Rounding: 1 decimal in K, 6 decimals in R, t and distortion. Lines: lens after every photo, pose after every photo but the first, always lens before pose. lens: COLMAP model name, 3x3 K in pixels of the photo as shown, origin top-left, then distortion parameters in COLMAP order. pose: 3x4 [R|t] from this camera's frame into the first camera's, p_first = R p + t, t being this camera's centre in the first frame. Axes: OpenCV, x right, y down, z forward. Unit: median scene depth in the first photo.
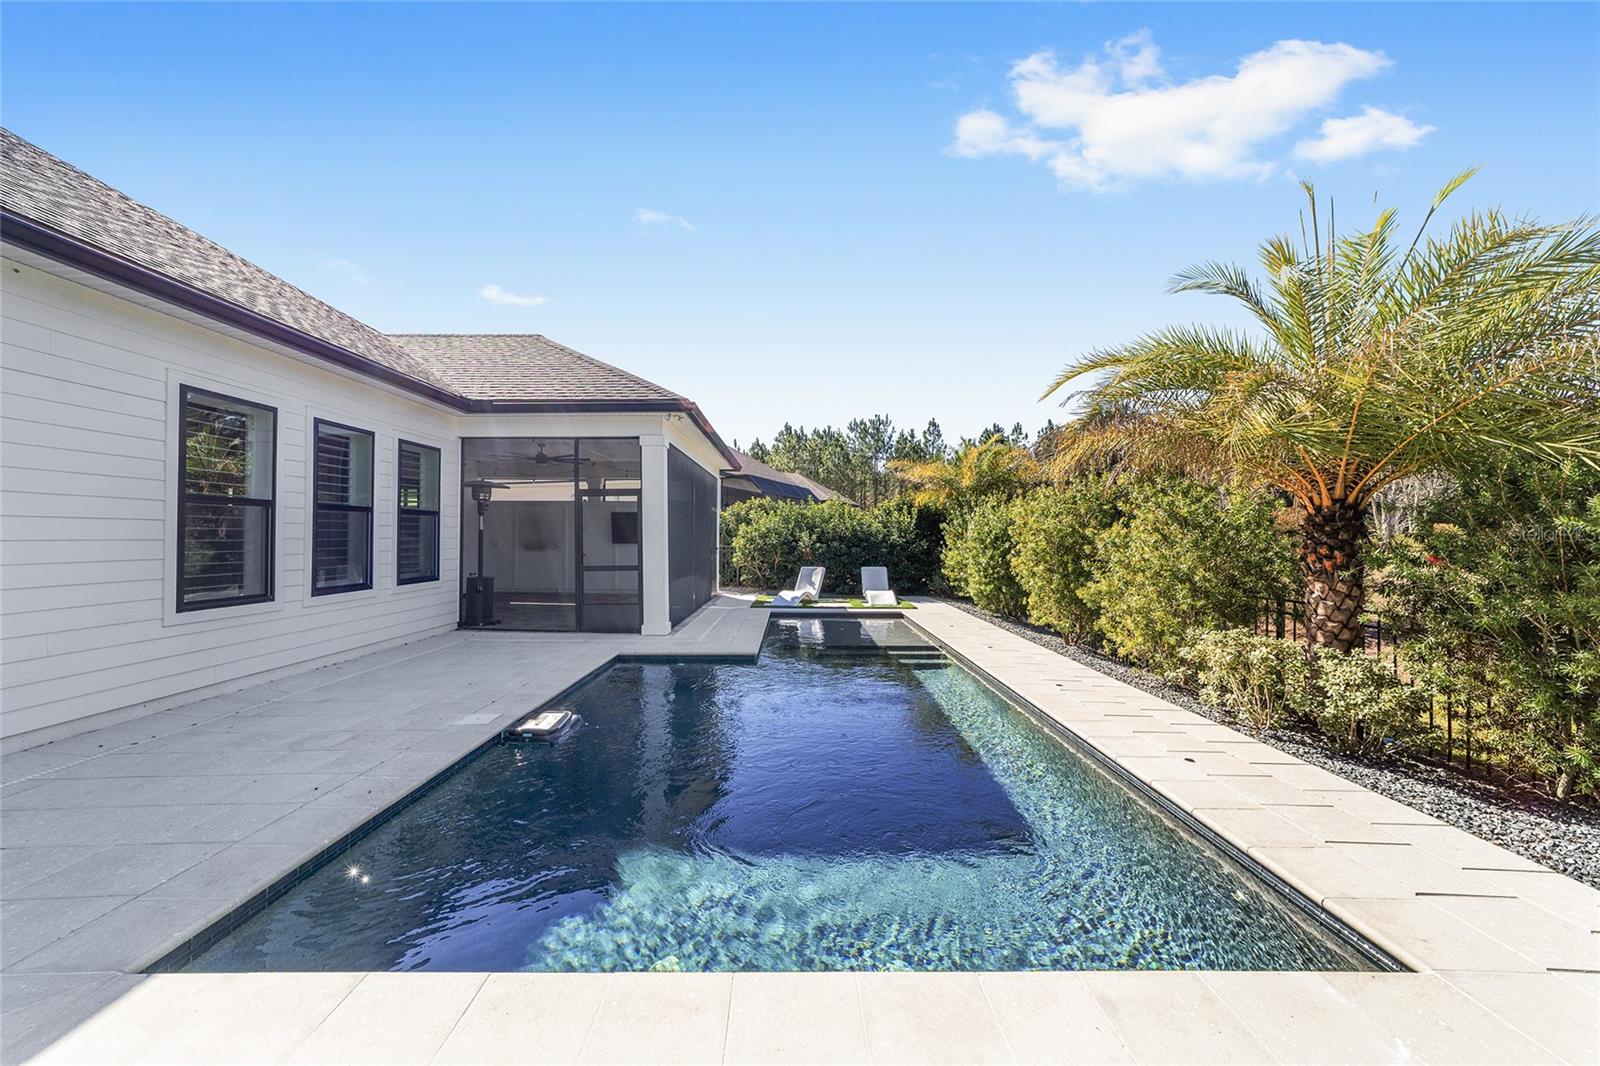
lens RADIAL K [[608.7, 0, 792.6], [0, 608.7, 532.3], [0, 0, 1]] dist [-0.020378, 0.008140]
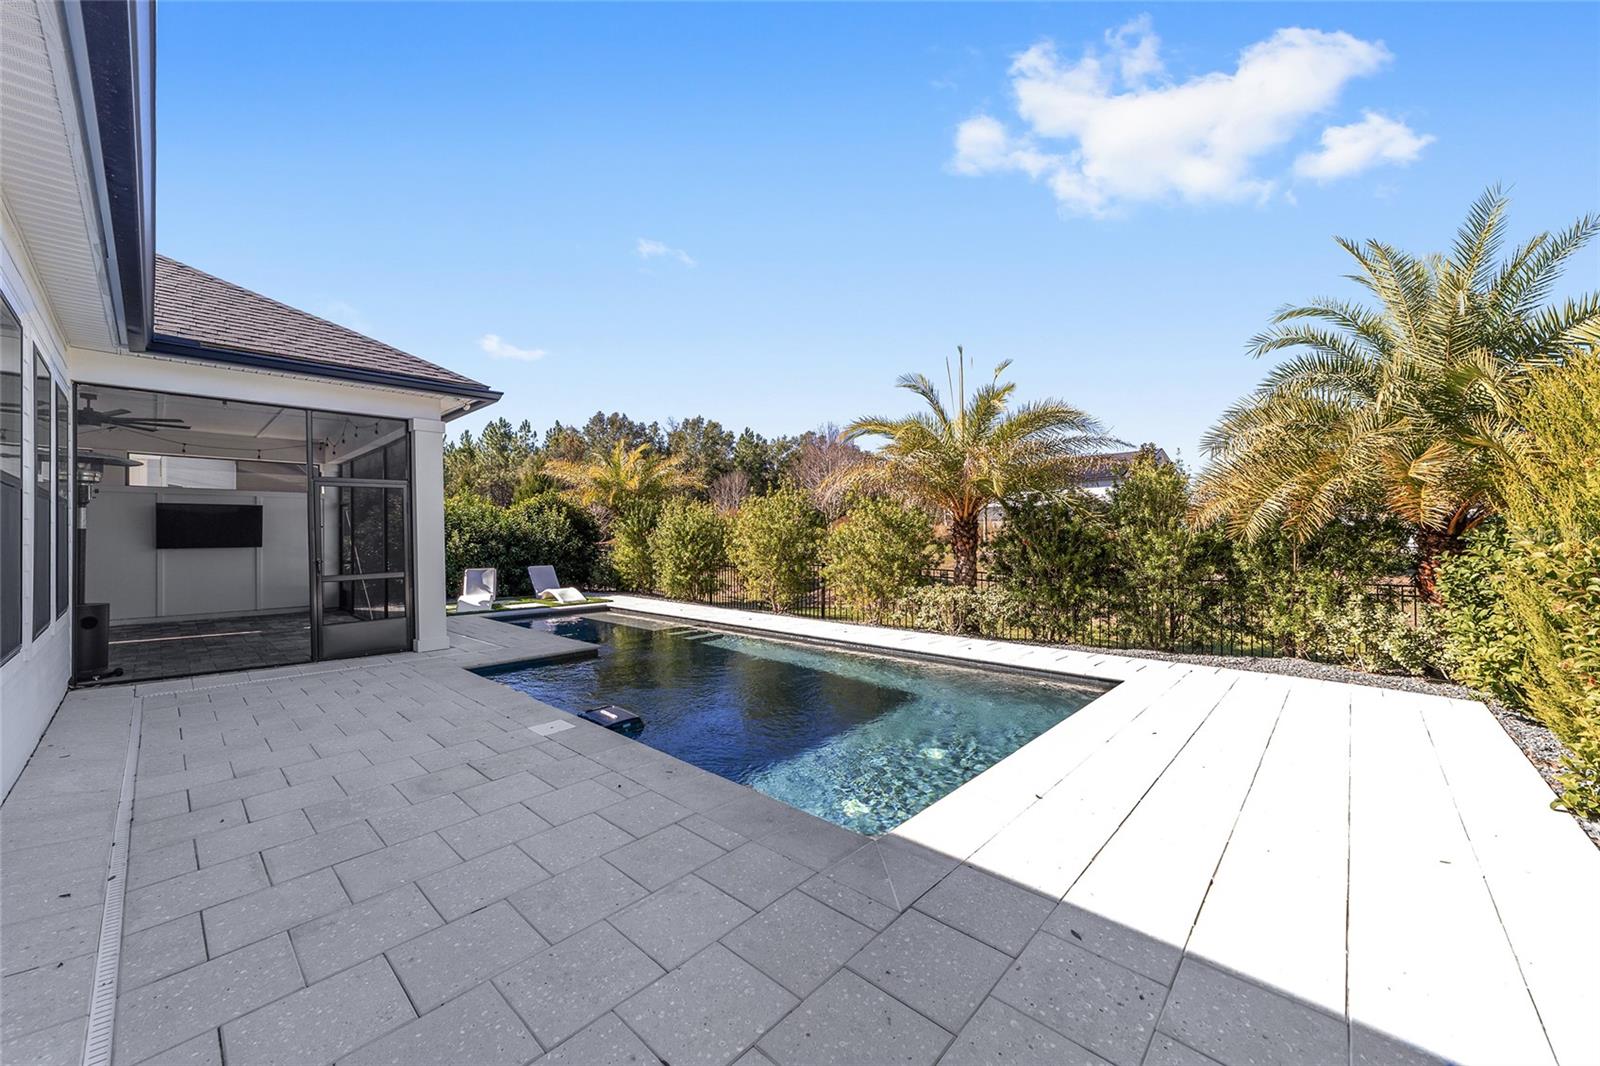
lens RADIAL K [[608.7, 0, 792.6], [0, 608.7, 532.3], [0, 0, 1]] dist [-0.020378, 0.008140]
pose [[0.689412, -0.005625, 0.724348, -0.515451], [0.003277, 0.999984, 0.004647, -0.002346], [-0.724362, -0.000830, 0.689419, 0.032617]]
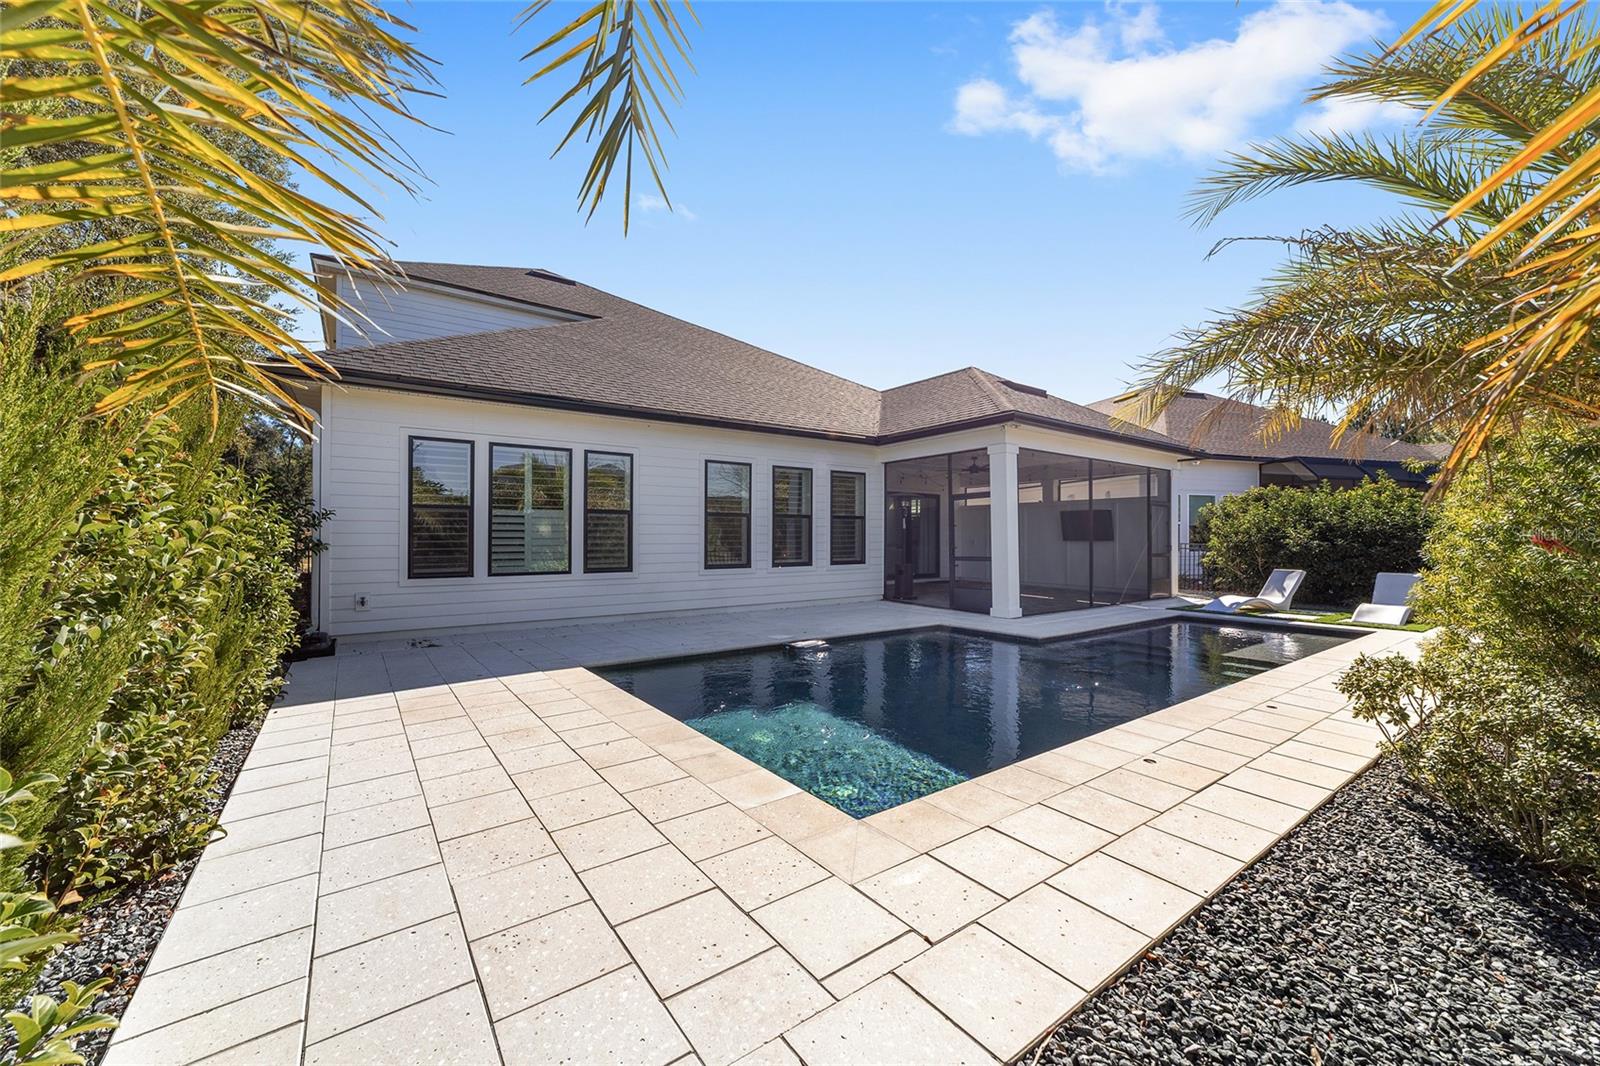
lens RADIAL K [[606.3, 0, 800.0], [0, 606.3, 533.0], [0, 0, 1]] dist [0.001903, 0.000096]
pose [[0.591311, -0.012448, -0.806347, 0.498554], [0.008823, 0.999921, -0.008966, 0.017470], [0.806395, -0.001813, 0.591374, 0.016591]]
